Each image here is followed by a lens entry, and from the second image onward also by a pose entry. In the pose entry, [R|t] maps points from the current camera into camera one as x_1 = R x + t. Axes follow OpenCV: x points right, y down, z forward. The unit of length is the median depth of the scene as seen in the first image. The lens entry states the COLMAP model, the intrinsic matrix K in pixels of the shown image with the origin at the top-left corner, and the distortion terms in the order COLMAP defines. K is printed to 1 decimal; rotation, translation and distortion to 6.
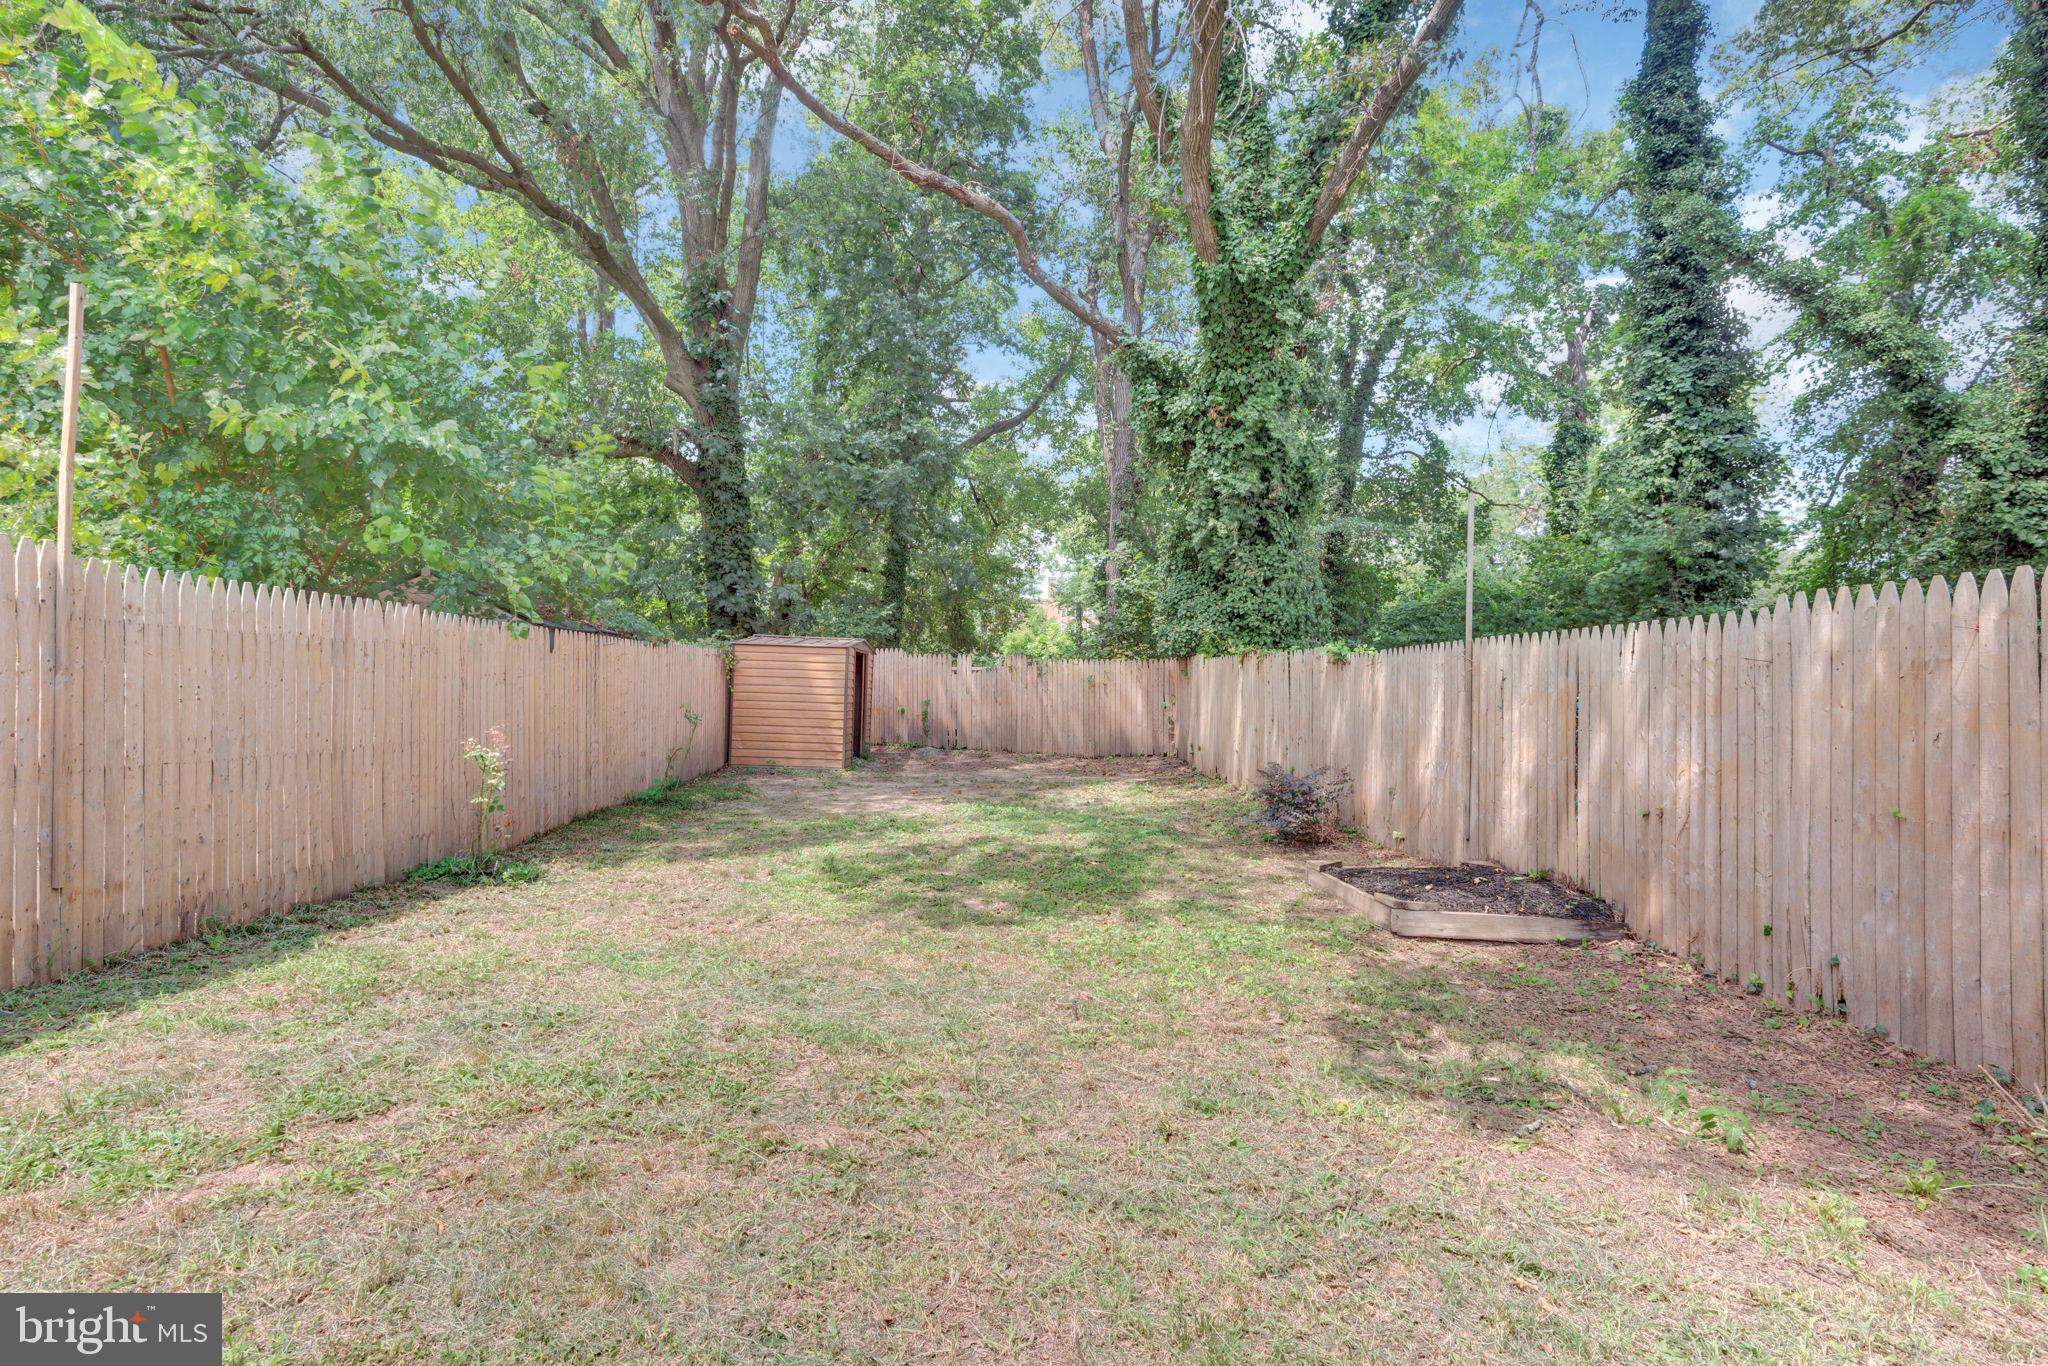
lens RADIAL K [[932.6, 0, 1024.0], [0, 932.6, 683.0], [0, 0, 1]] dist [-0.002476, -0.011861]
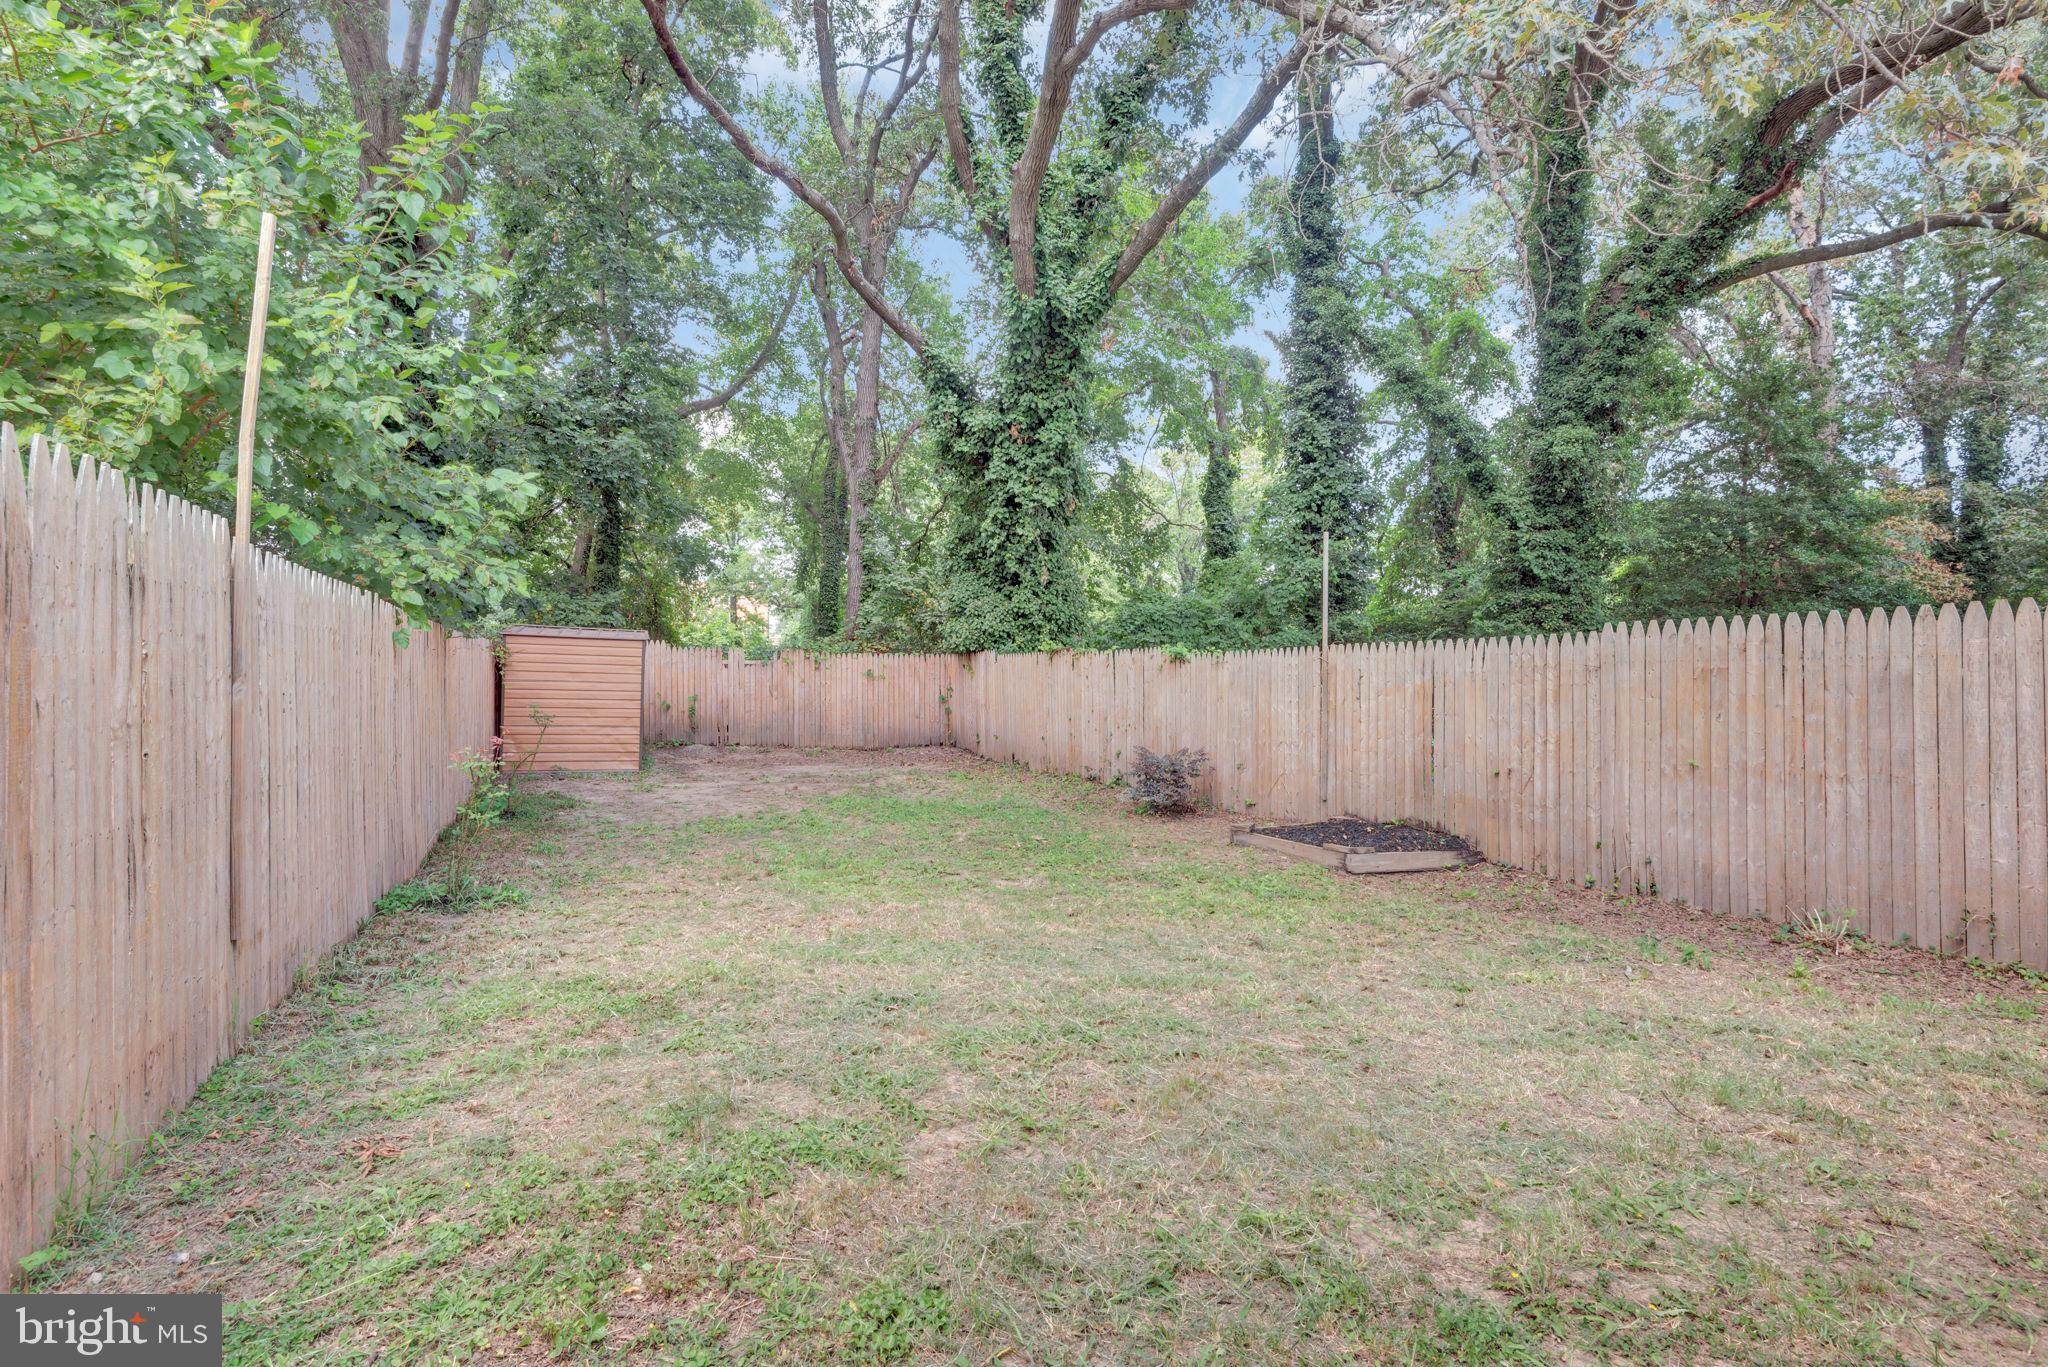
lens RADIAL K [[925.3, 0, 1024.0], [0, 925.3, 683.5], [0, 0, 1]] dist [-0.000252, -0.000625]
pose [[0.915922, -0.006664, 0.401300, -0.209713], [0.001748, 0.999919, 0.012616, -0.005704], [-0.401352, -0.010853, 0.915860, -0.003685]]
